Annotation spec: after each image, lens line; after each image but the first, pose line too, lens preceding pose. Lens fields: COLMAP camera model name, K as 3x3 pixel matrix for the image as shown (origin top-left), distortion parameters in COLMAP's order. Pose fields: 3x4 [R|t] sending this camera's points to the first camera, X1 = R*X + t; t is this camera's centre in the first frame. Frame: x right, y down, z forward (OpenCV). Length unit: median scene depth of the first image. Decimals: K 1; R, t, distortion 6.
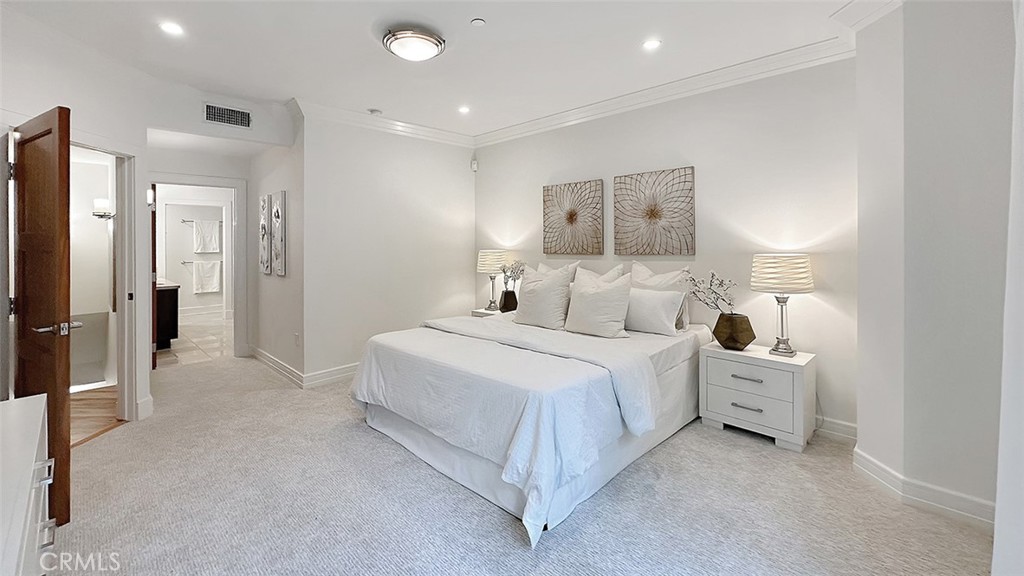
lens RADIAL K [[412.0, 0, 511.6], [0, 412.0, 242.4], [0, 0, 1]] dist [-0.000762, 0.000055]
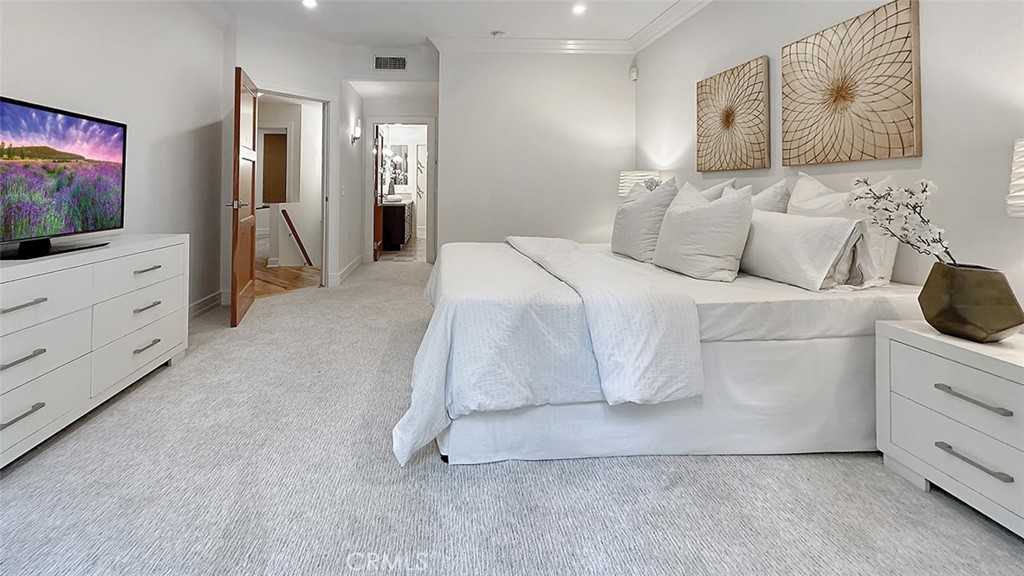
lens RADIAL K [[437.8, 0, 511.8], [0, 437.8, 183.3], [0, 0, 1]] dist [-0.000740, -0.000131]
pose [[0.745223, -0.010318, -0.666735, 0.401910], [-0.005670, 0.999746, -0.021809, 0.075238], [0.666791, 0.020032, 0.744975, 0.209881]]
